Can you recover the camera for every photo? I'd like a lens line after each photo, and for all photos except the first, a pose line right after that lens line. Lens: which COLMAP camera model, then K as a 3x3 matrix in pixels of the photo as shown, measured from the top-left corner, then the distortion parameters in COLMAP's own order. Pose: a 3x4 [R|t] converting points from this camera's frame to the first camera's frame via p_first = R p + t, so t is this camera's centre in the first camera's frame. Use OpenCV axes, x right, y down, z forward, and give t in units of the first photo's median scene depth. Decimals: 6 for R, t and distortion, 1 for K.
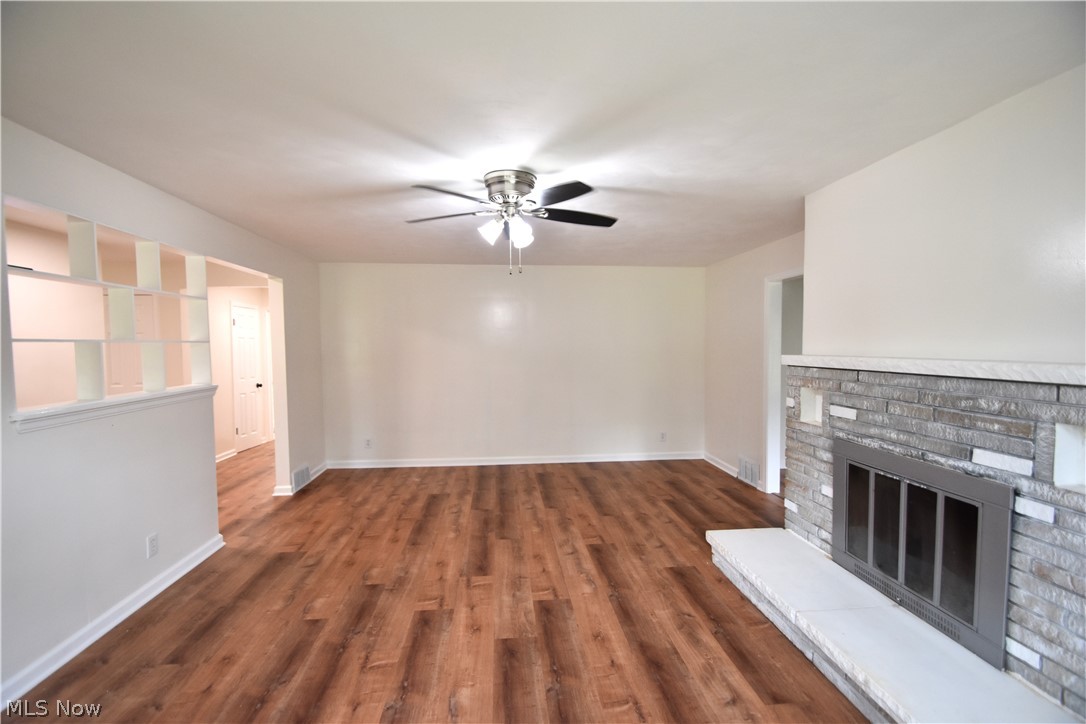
lens RADIAL K [[487.4, 0, 541.0], [0, 487.4, 372.2], [0, 0, 1]] dist [-0.000318, -0.000137]
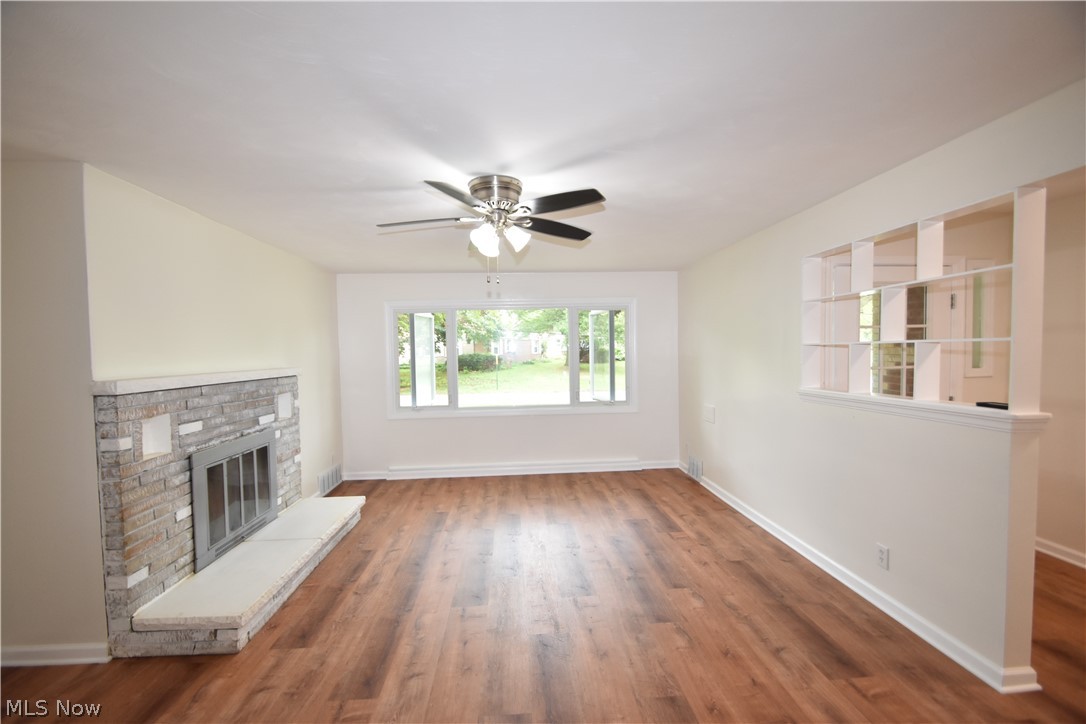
lens RADIAL K [[487.4, 0, 541.0], [0, 487.4, 372.2], [0, 0, 1]] dist [-0.000318, -0.000137]
pose [[-0.999281, 0.024711, 0.028769, -0.173940], [0.027448, 0.994710, 0.098991, -0.121314], [-0.026171, 0.099710, -0.994672, 2.013267]]
